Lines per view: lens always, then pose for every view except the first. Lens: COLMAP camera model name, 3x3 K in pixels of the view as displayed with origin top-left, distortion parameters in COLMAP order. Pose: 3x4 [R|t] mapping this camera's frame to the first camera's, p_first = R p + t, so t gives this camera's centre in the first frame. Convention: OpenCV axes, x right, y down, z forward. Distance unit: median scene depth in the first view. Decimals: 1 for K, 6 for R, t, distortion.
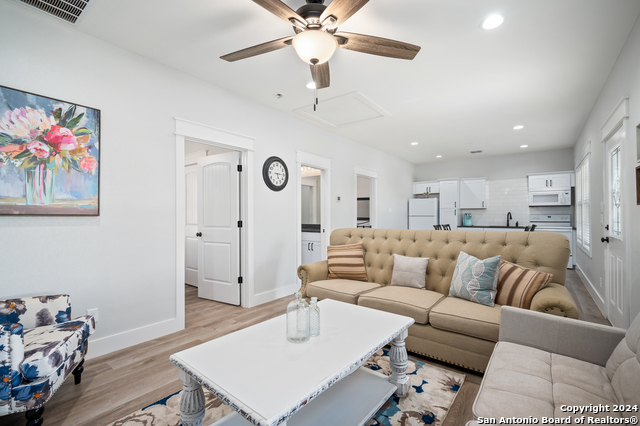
lens RADIAL K [[284.2, 0, 319.6], [0, 284.2, 213.4], [0, 0, 1]] dist [-0.000001, -0.000015]
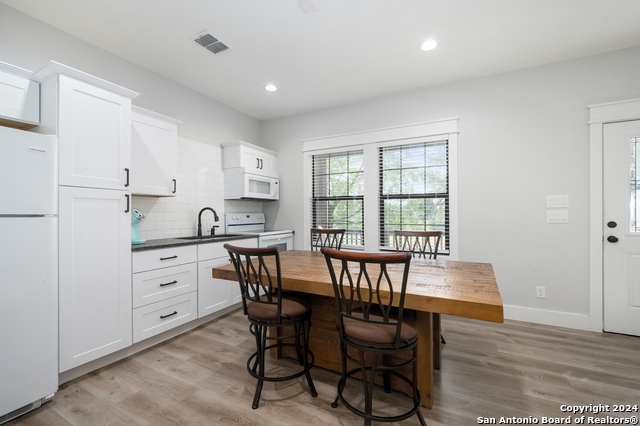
lens RADIAL K [[261.1, 0, 323.2], [0, 261.1, 213.5], [0, 0, 1]] dist [-0.000497, 0.000010]
pose [[-0.194370, 0.003545, 0.980922, 0.202890], [-0.001535, 0.999991, -0.003918, 0.007924], [-0.980927, -0.002267, -0.194363, 0.972189]]
